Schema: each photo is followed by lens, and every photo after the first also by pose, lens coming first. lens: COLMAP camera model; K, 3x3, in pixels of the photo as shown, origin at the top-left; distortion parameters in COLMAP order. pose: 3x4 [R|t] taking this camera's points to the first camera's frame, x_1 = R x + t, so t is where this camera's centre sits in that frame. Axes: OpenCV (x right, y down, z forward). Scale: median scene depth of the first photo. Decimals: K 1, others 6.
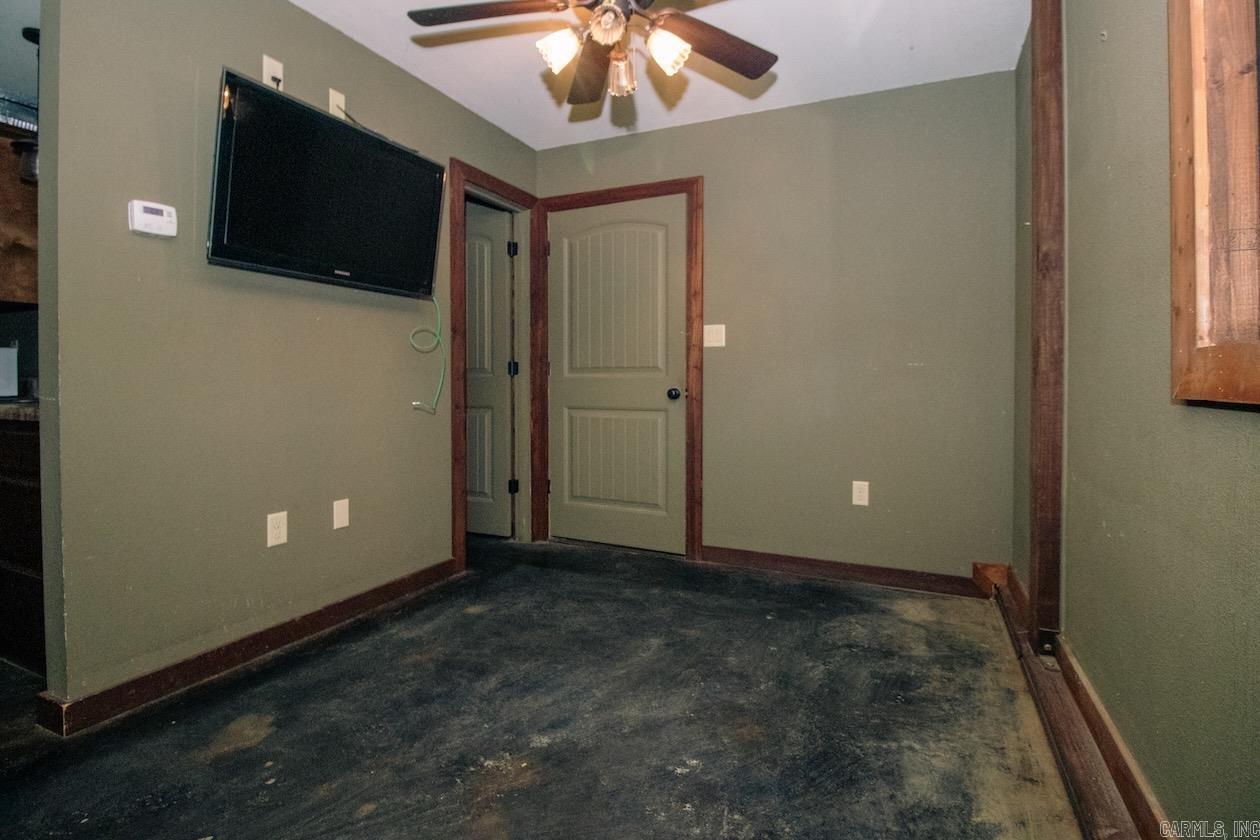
lens RADIAL K [[581.3, 0, 643.5], [0, 581.3, 382.3], [0, 0, 1]] dist [0.004259, 0.000253]
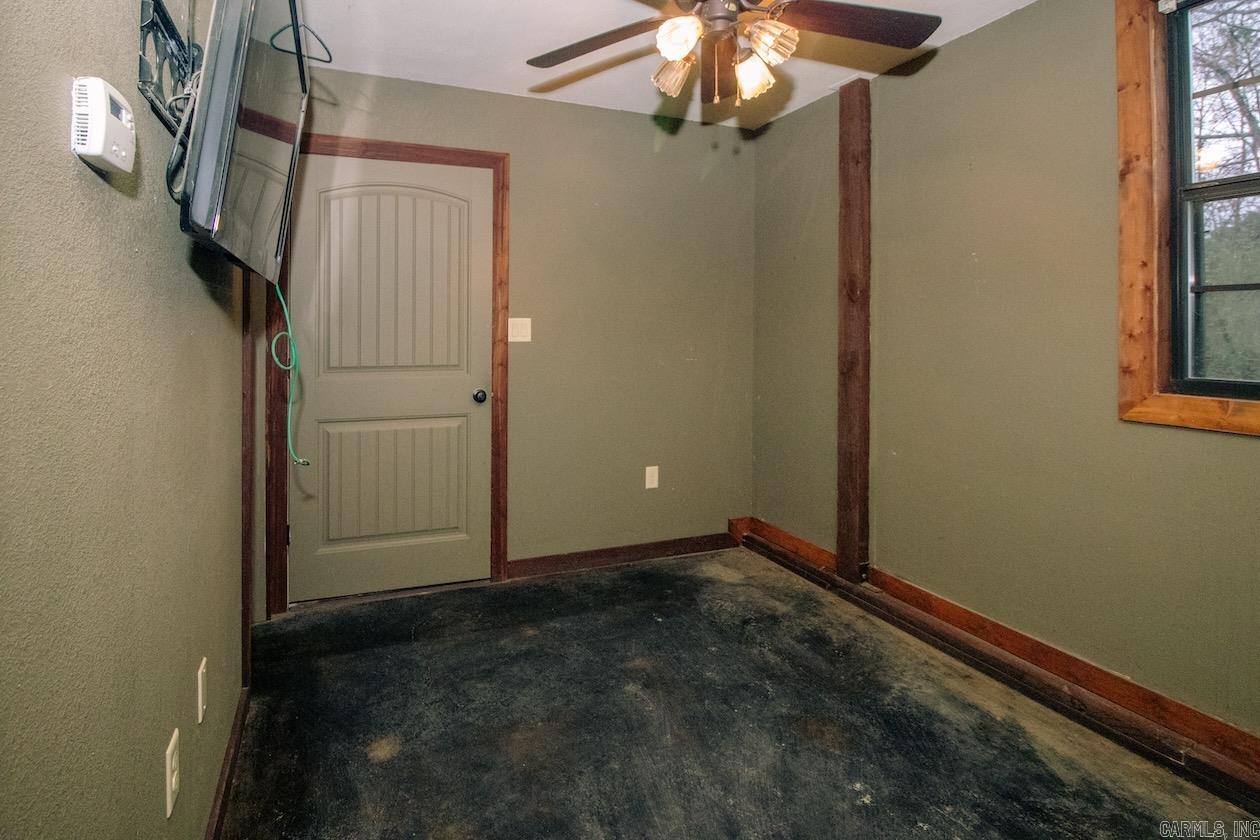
lens RADIAL K [[581.3, 0, 636.6], [0, 581.3, 336.9], [0, 0, 1]] dist [0.004259, 0.000253]
pose [[0.723251, 0.005972, 0.690559, -0.540791], [-0.000564, 0.999967, -0.008058, -0.087945], [-0.690585, 0.005438, 0.723231, 0.293487]]
